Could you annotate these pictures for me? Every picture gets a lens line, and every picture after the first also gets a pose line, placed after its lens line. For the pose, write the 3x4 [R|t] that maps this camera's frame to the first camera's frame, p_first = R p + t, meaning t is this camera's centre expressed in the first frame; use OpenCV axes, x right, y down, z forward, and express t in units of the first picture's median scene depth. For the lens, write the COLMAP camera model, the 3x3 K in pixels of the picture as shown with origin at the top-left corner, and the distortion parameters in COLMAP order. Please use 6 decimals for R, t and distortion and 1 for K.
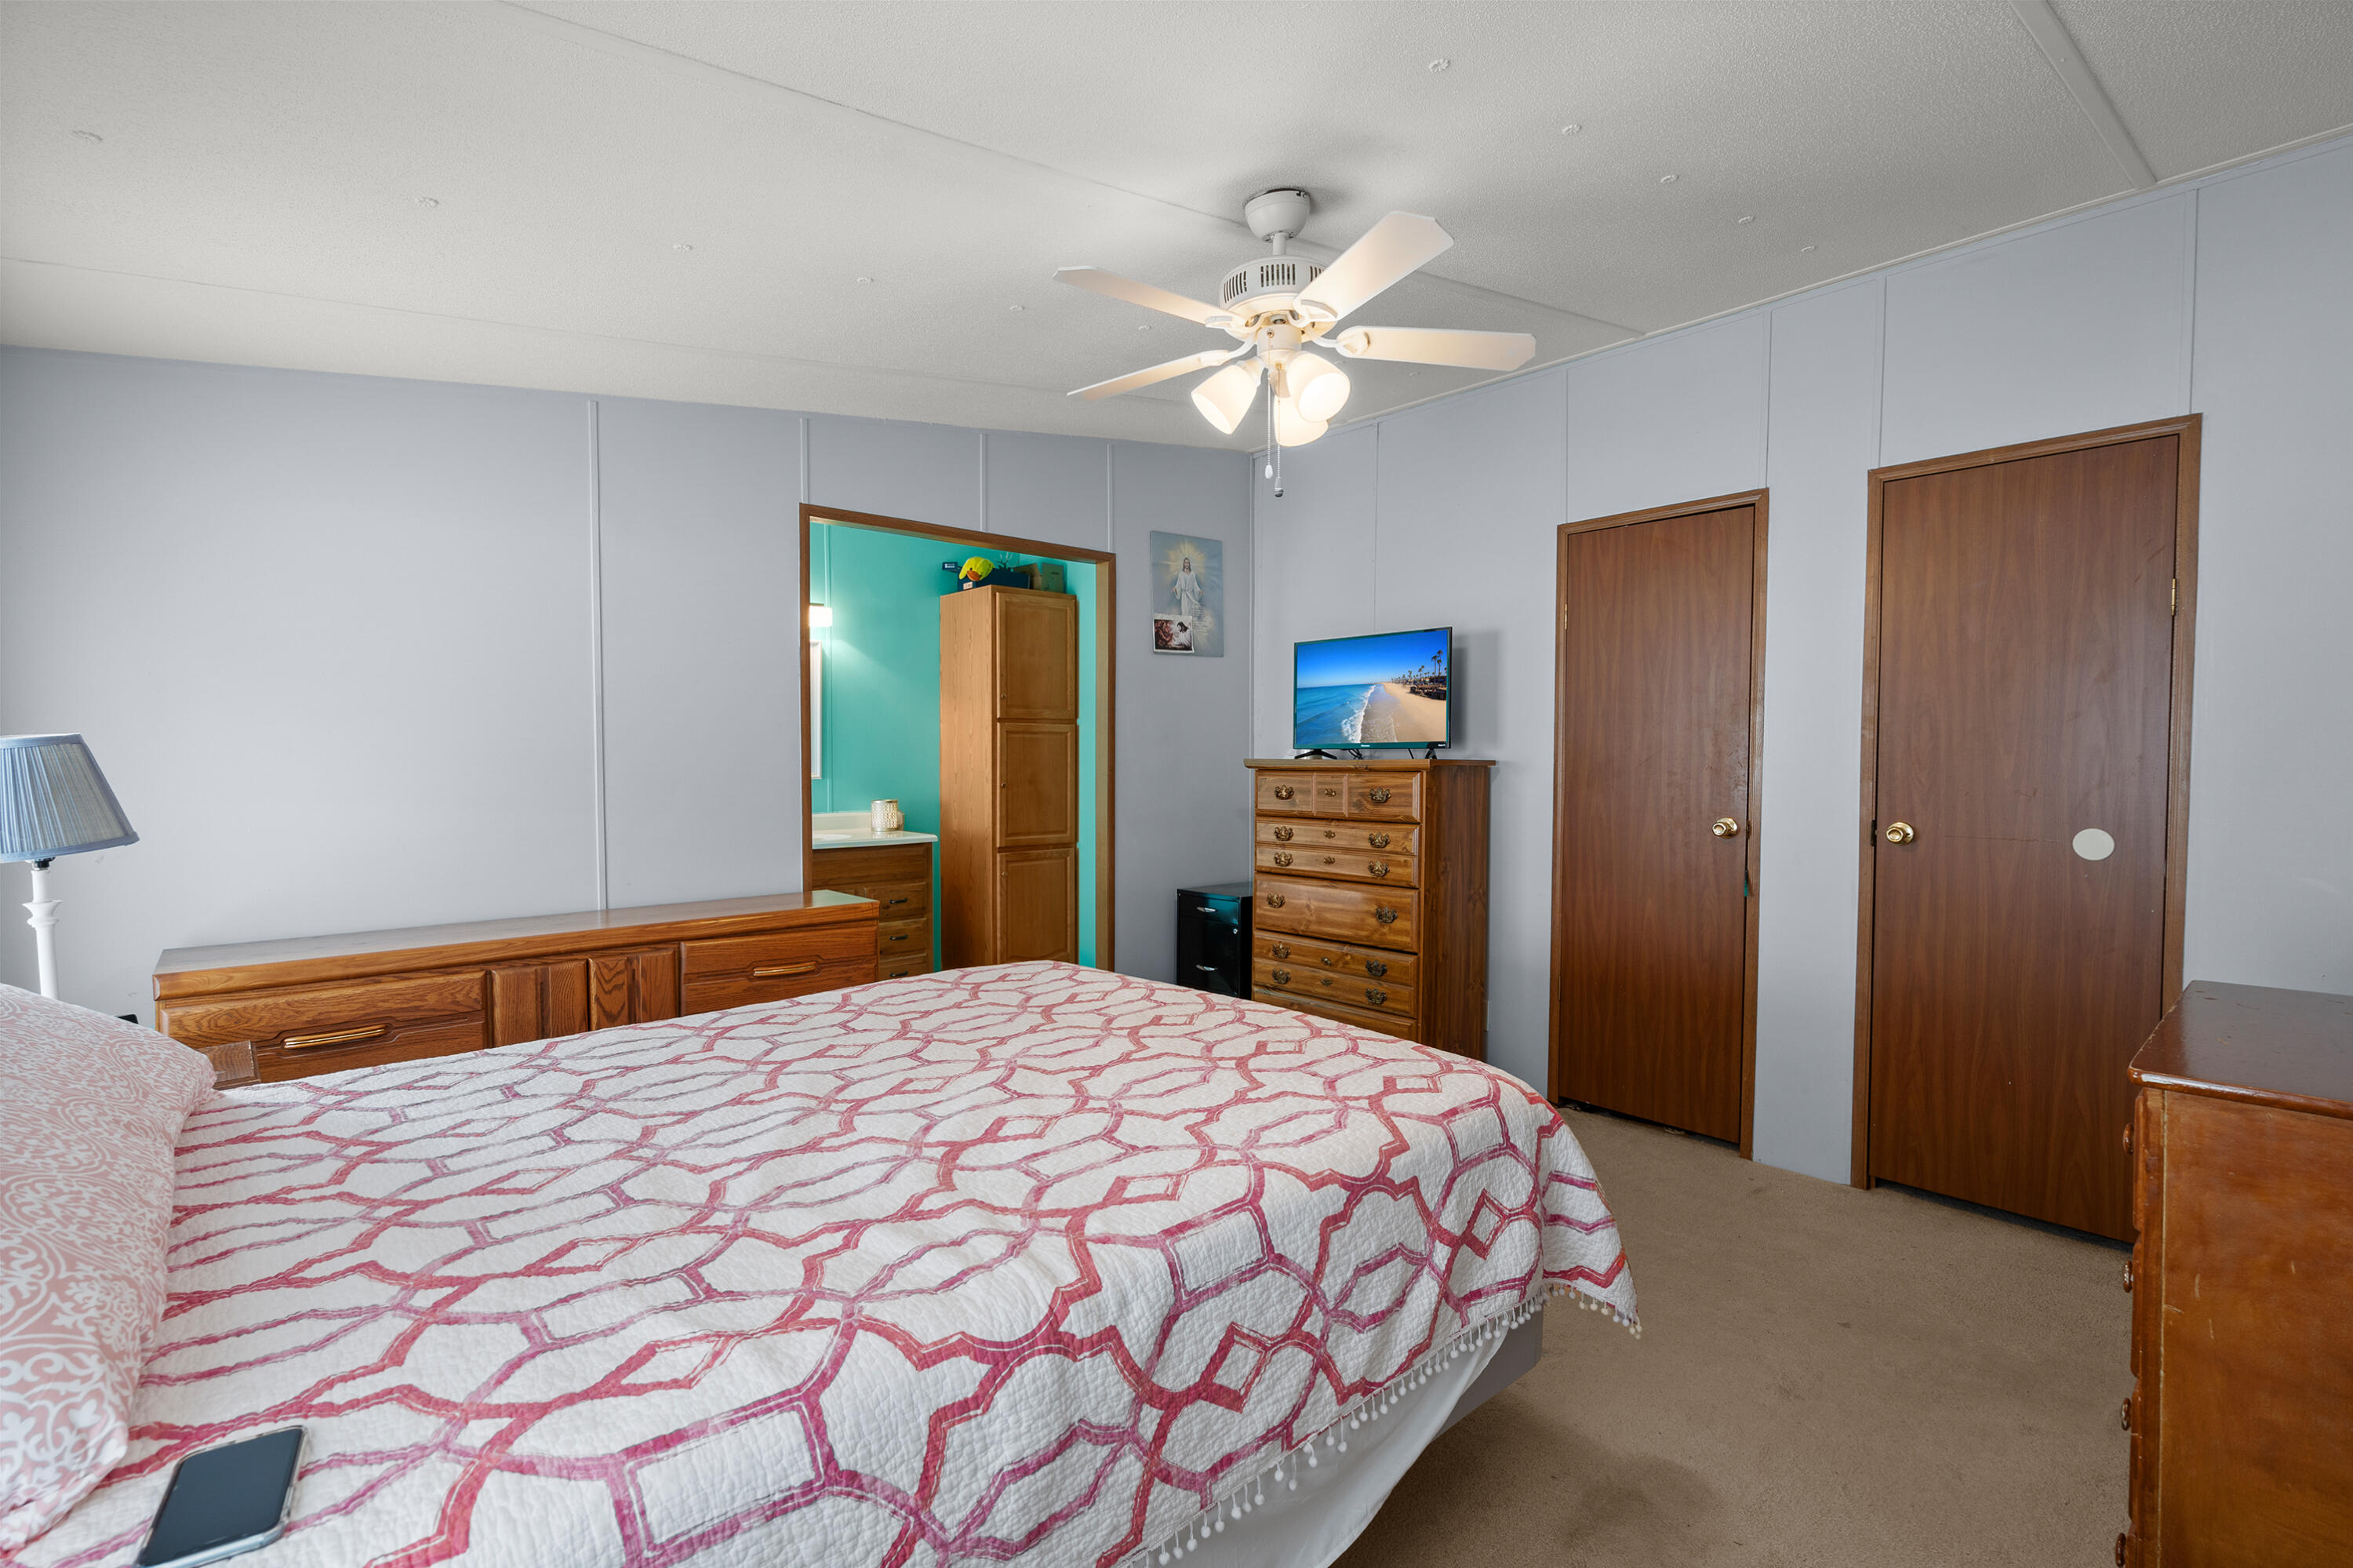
lens RADIAL K [[1072.1, 0, 1191.3], [0, 1072.1, 785.0], [0, 0, 1]] dist [0.007467, 0.000283]
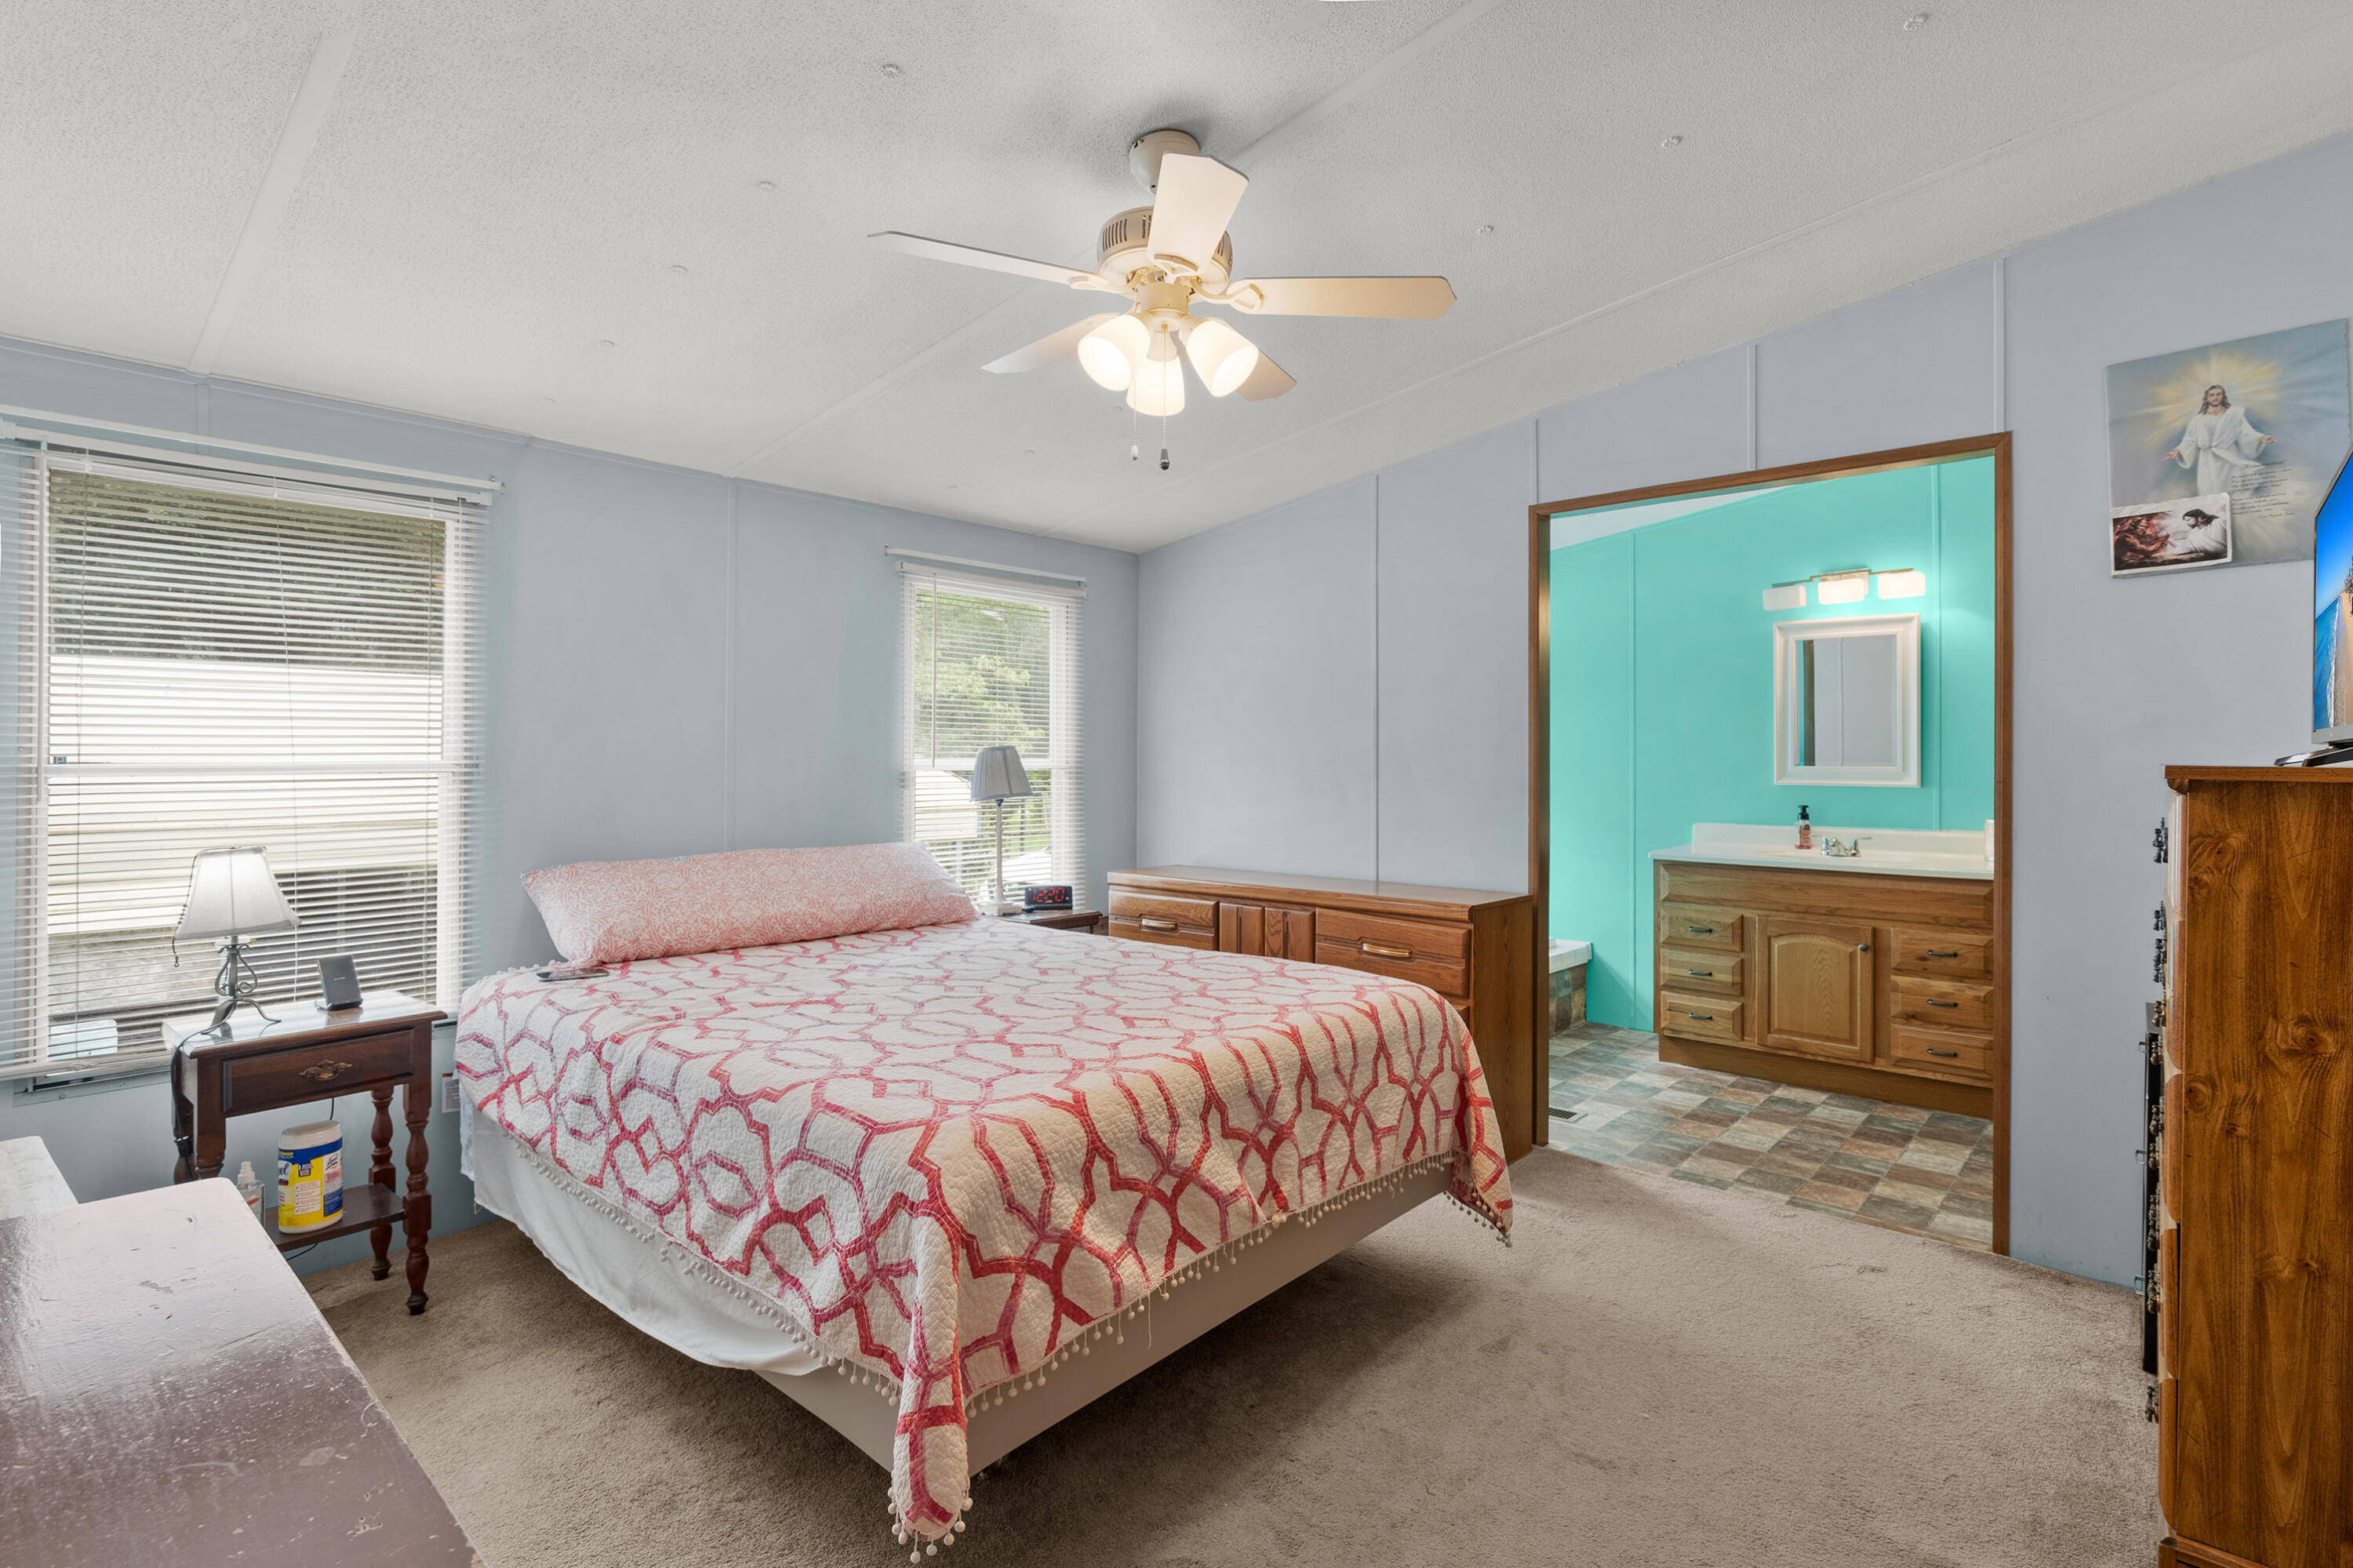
lens RADIAL K [[1072.1, 0, 1186.3], [0, 1072.1, 765.0], [0, 0, 1]] dist [0.007467, 0.000283]
pose [[0.100945, 0.006246, -0.994872, 0.483084], [-0.027907, 0.999605, 0.003444, -0.012861], [0.994501, 0.027416, 0.101079, 0.456776]]
